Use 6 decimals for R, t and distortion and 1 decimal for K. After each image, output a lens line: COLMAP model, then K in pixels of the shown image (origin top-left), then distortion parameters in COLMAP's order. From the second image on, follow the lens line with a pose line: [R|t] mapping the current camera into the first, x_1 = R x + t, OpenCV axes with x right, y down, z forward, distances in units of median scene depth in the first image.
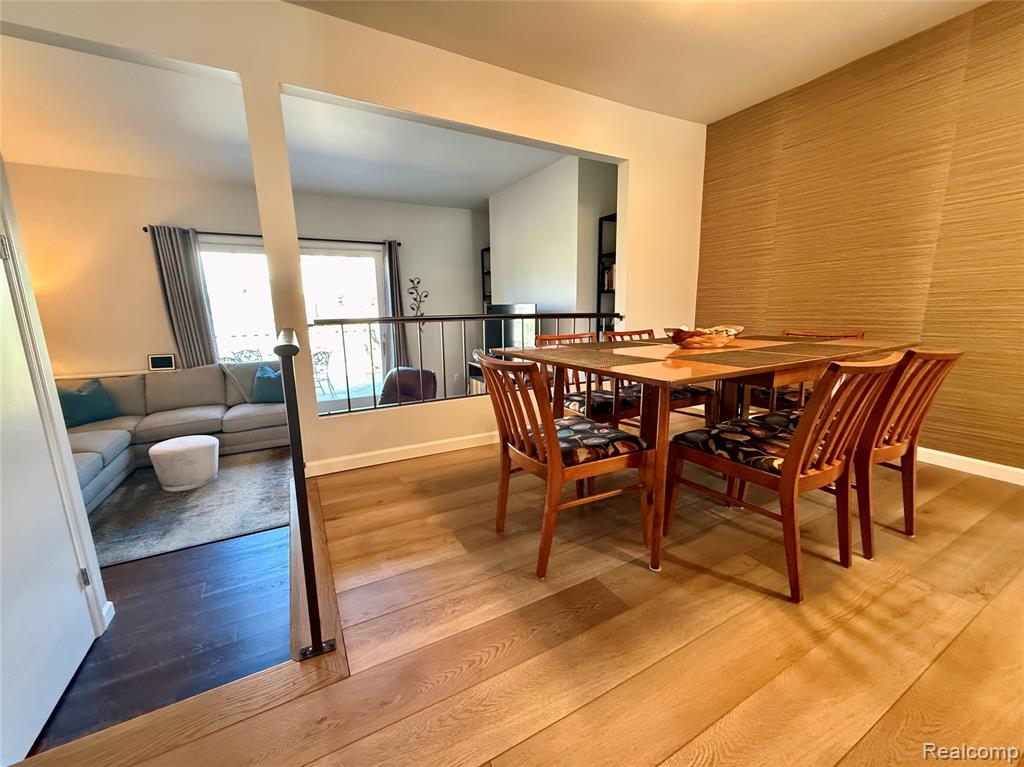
lens RADIAL K [[412.8, 0, 520.7], [0, 412.8, 382.0], [0, 0, 1]] dist [0.002750, -0.000719]
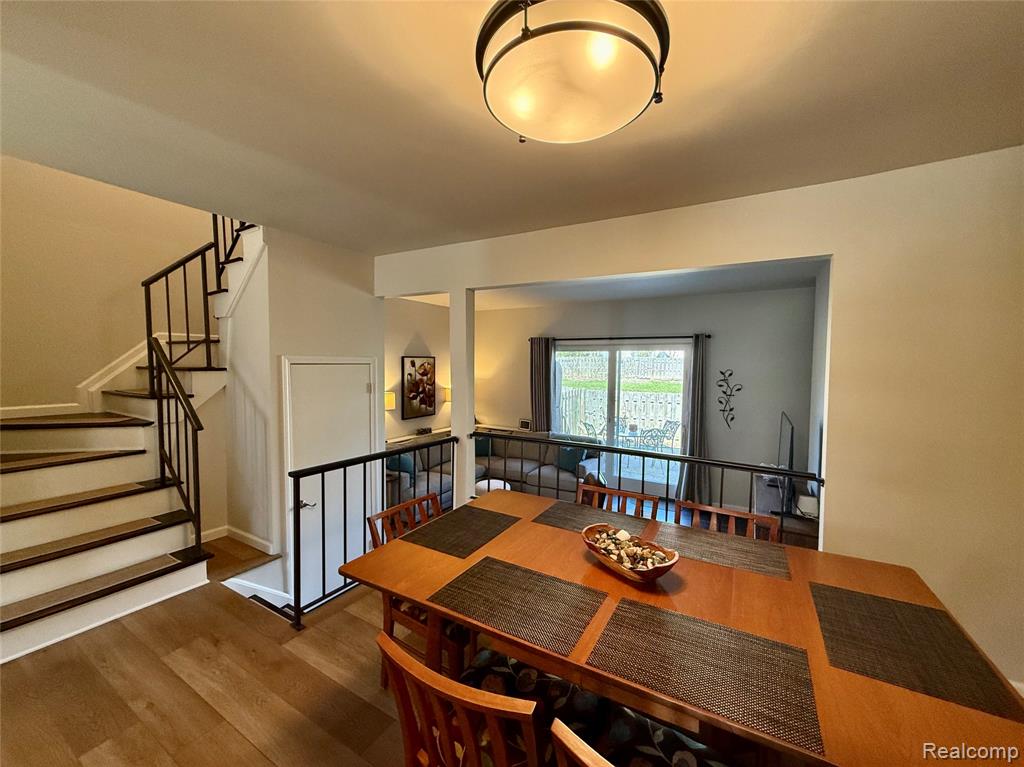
lens RADIAL K [[412.8, 0, 502.3], [0, 412.8, 386.2], [0, 0, 1]] dist [0.002750, -0.000719]
pose [[0.487339, 0.072527, -0.870196, 0.820604], [-0.176166, 0.984220, -0.016629, -0.308876], [0.855258, 0.161403, 0.492426, 0.351582]]
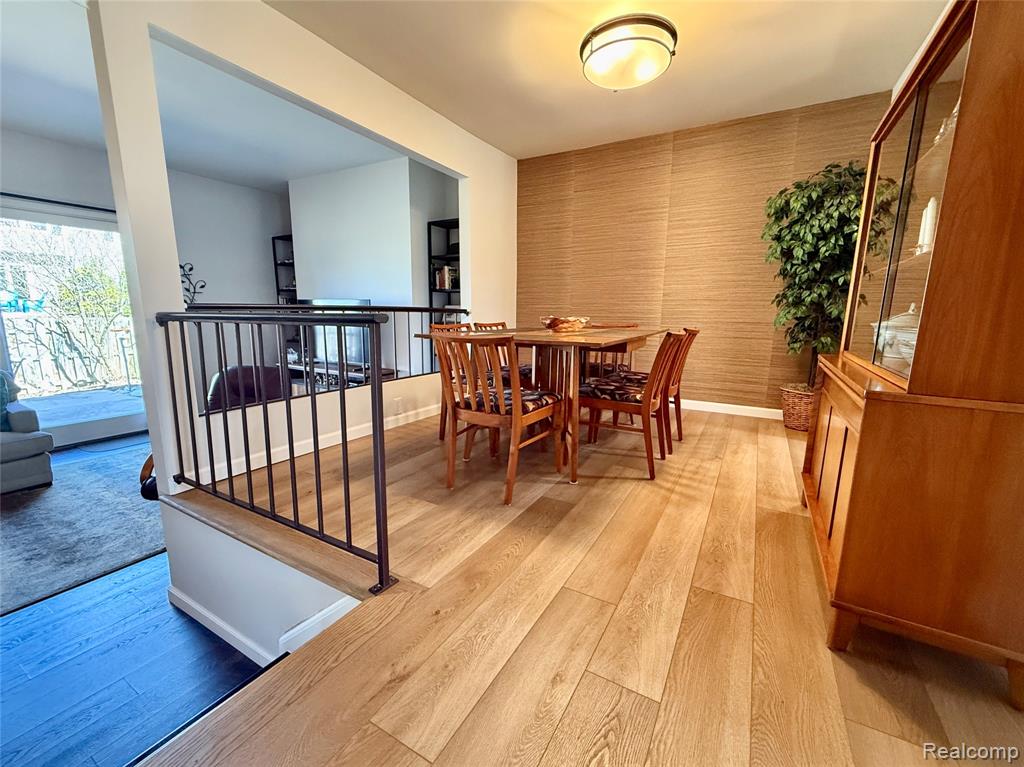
lens RADIAL K [[412.8, 0, 537.2], [0, 412.8, 377.9], [0, 0, 1]] dist [0.002750, -0.000719]
pose [[0.845052, -0.065078, 0.530709, -0.348491], [0.073822, 0.997260, 0.004742, 0.051343], [-0.529563, 0.035170, 0.847541, -0.102859]]
